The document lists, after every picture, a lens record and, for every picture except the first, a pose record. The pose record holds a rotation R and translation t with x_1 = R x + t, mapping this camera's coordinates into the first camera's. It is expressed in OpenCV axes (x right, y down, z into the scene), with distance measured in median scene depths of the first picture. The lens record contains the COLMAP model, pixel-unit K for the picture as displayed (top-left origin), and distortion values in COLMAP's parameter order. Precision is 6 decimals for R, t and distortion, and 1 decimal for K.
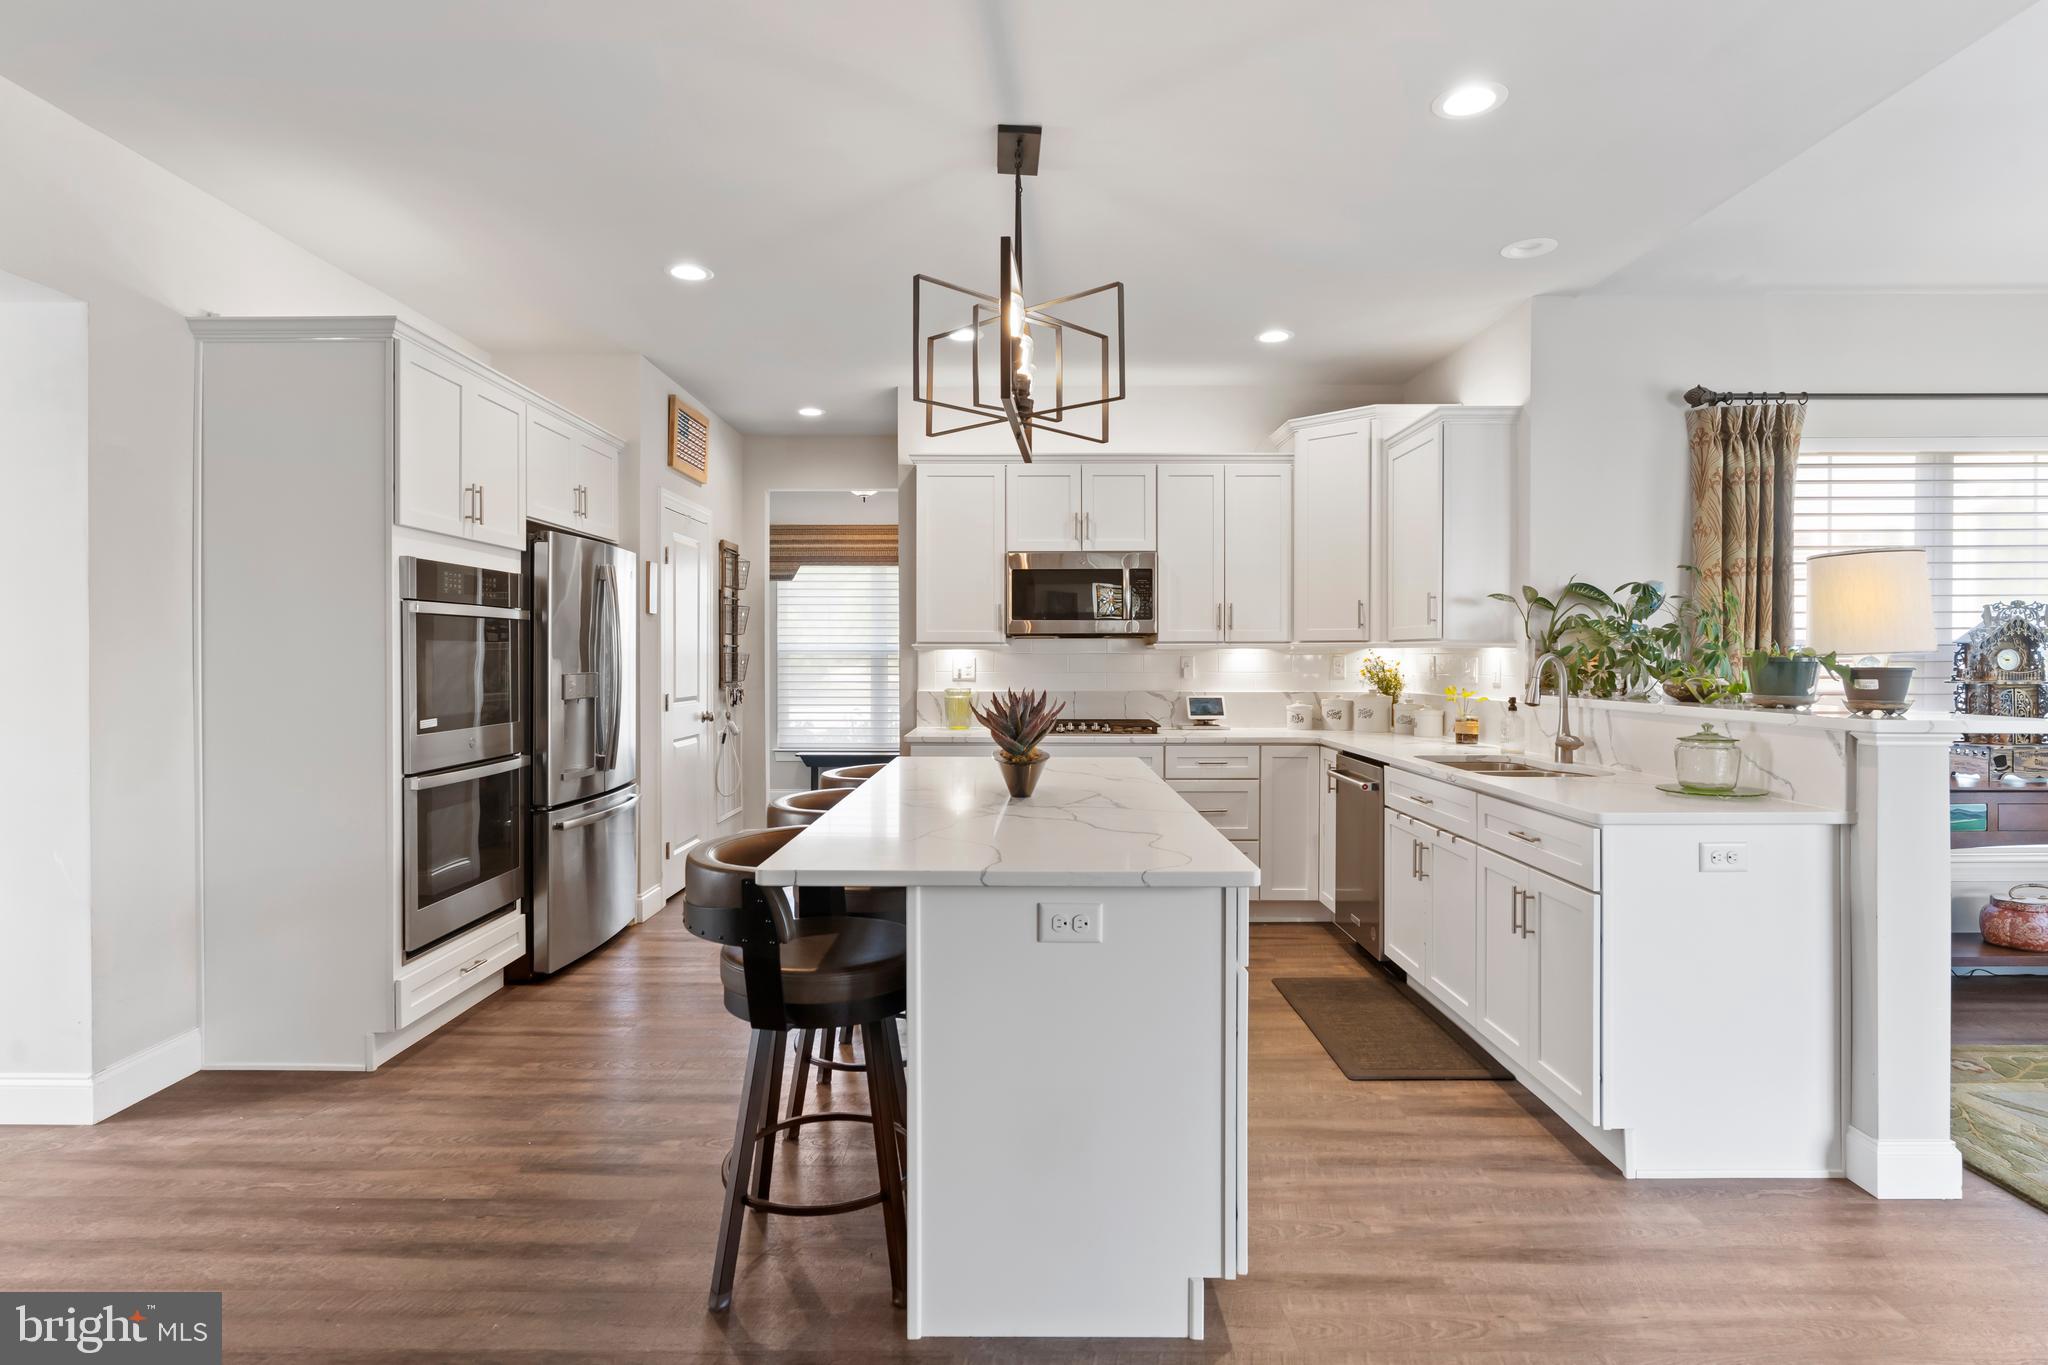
lens RADIAL K [[1045.9, 0, 1013.7], [0, 1045.9, 662.3], [0, 0, 1]] dist [-0.012233, 0.005350]
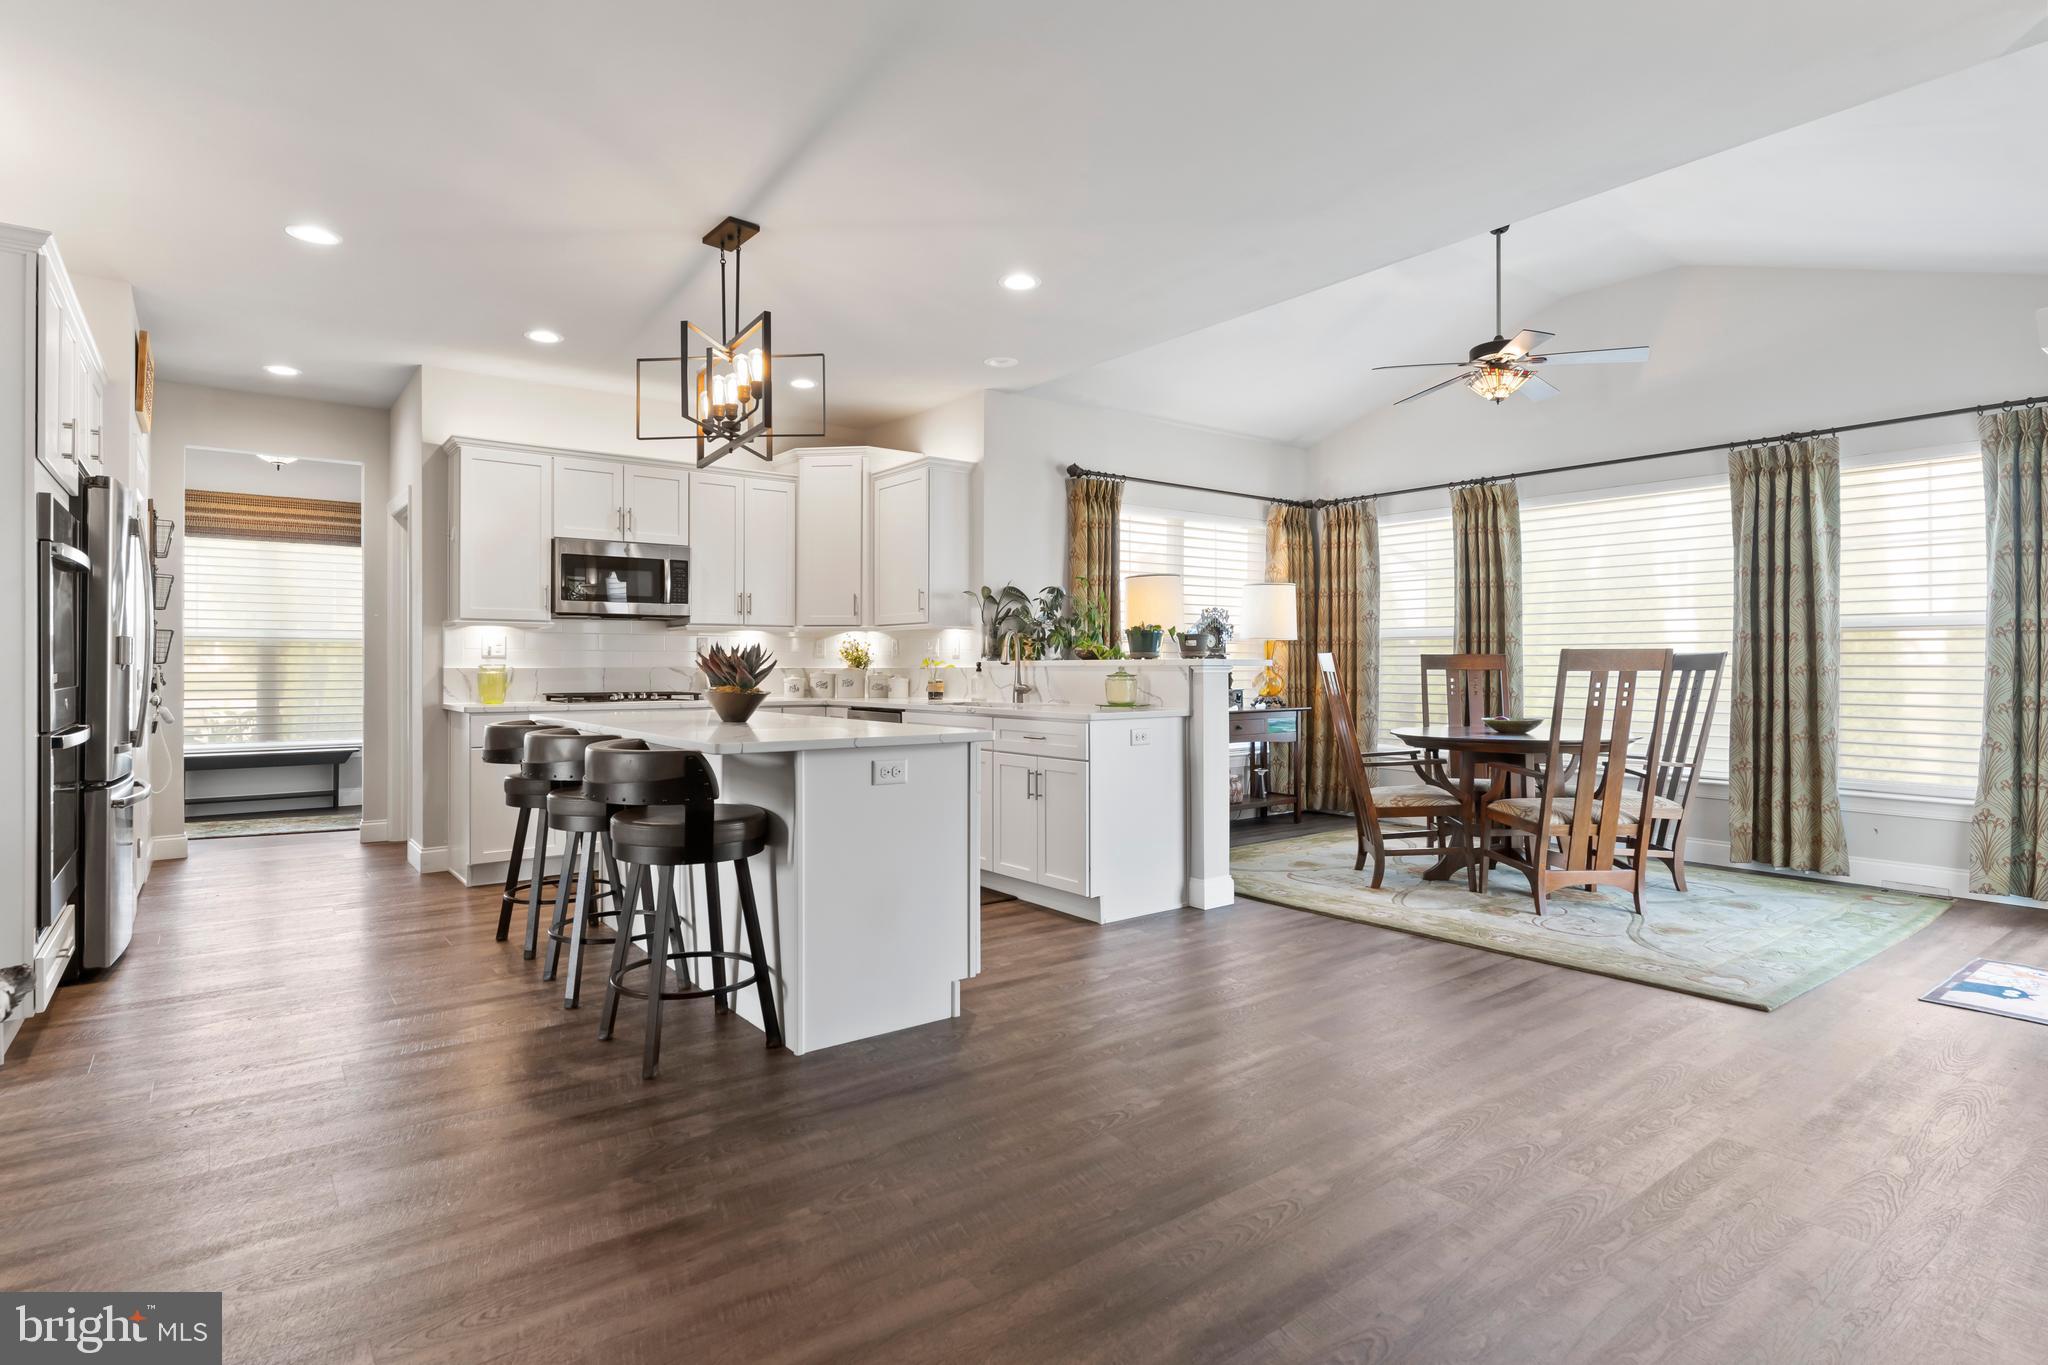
lens RADIAL K [[1045.9, 0, 1014.8], [0, 1045.9, 662.7], [0, 0, 1]] dist [-0.012233, 0.005350]
pose [[0.791017, 0.001462, 0.611793, -0.372172], [0.004738, 0.999953, -0.008516, 0.046322], [-0.611776, 0.009635, 0.790972, -0.186272]]
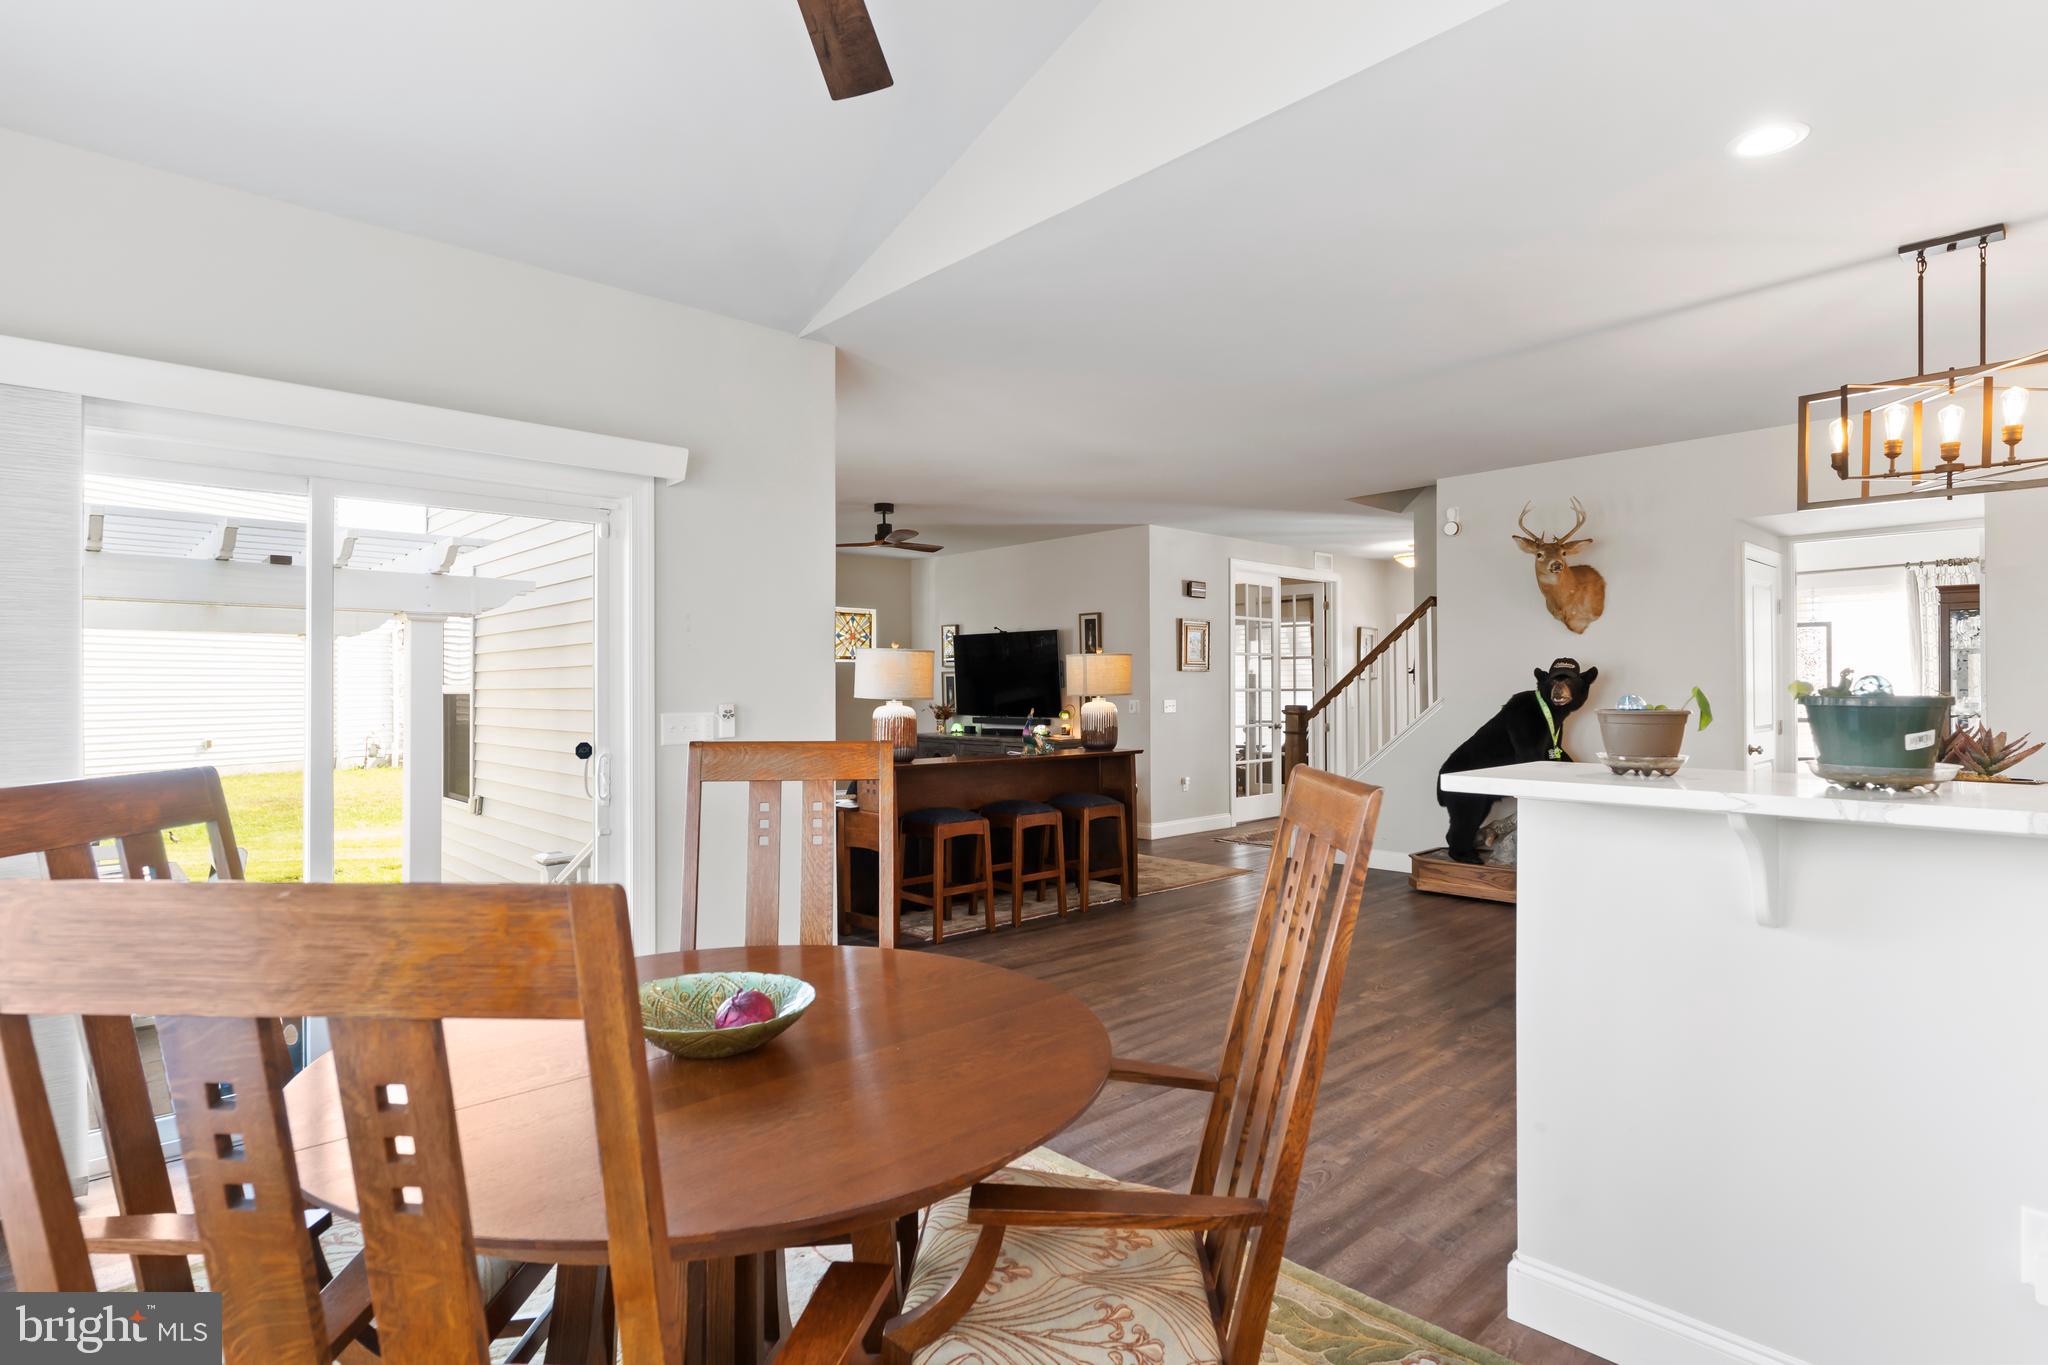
lens RADIAL K [[1045.9, 0, 1008.2], [0, 1045.9, 684.9], [0, 0, 1]] dist [-0.012233, 0.005350]
pose [[-0.737847, 0.000533, -0.674968, 1.088012], [-0.001143, 0.999997, 0.002039, -0.008925], [0.674967, 0.002276, -0.737845, 0.820070]]
